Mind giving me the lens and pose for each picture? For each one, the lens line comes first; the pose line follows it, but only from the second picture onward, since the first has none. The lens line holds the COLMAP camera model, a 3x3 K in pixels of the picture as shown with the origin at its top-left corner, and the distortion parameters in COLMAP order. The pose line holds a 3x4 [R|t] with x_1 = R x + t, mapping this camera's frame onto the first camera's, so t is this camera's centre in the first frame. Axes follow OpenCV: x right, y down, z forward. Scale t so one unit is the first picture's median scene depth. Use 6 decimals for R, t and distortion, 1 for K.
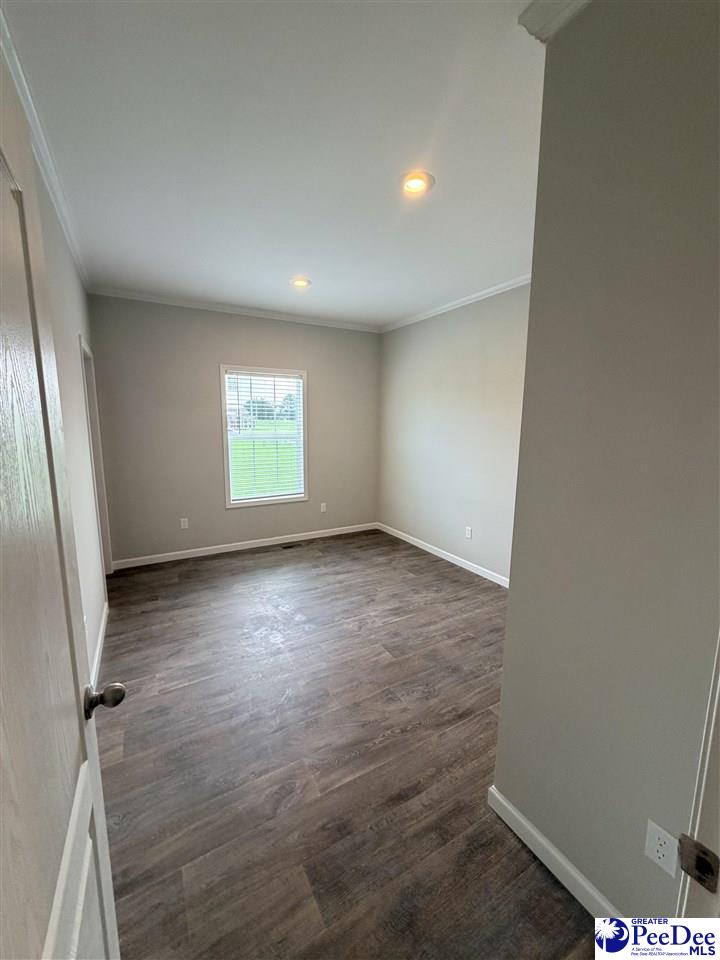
lens RADIAL K [[386.9, 0, 360.0], [0, 386.9, 480.0], [0, 0, 1]] dist [-0.008074, -0.000292]
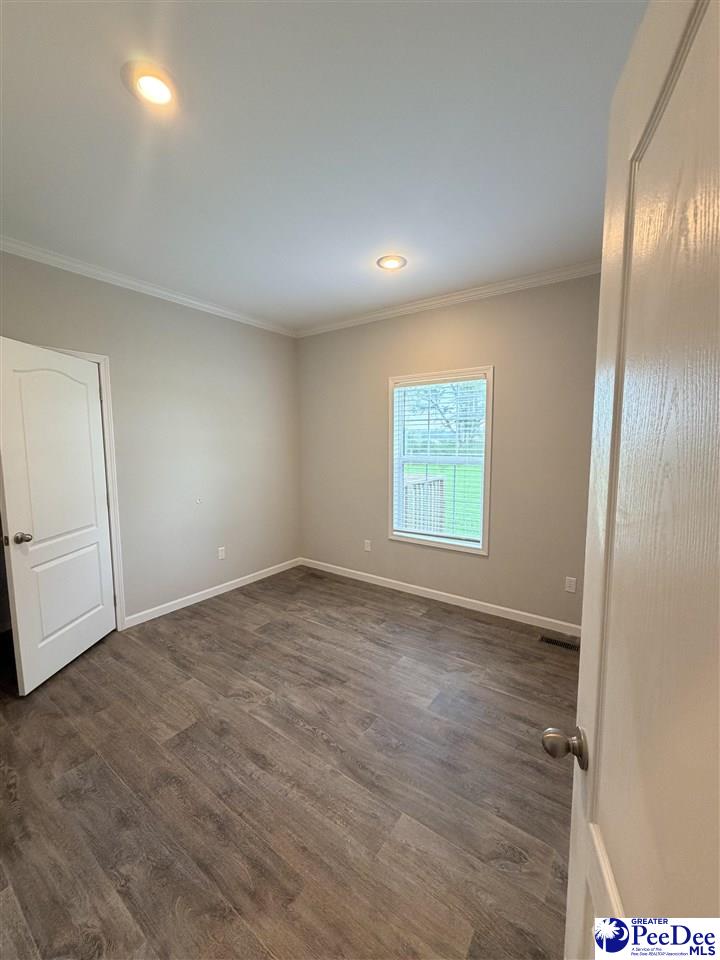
lens RADIAL K [[385.9, 0, 360.0], [0, 385.9, 480.0], [0, 0, 1]] dist [0.000210, 0.000062]
pose [[0.400983, 0.088516, -0.911799, 1.013683], [-0.132330, 0.990479, 0.037959, -0.080431], [0.906477, 0.105437, 0.408878, 0.591849]]
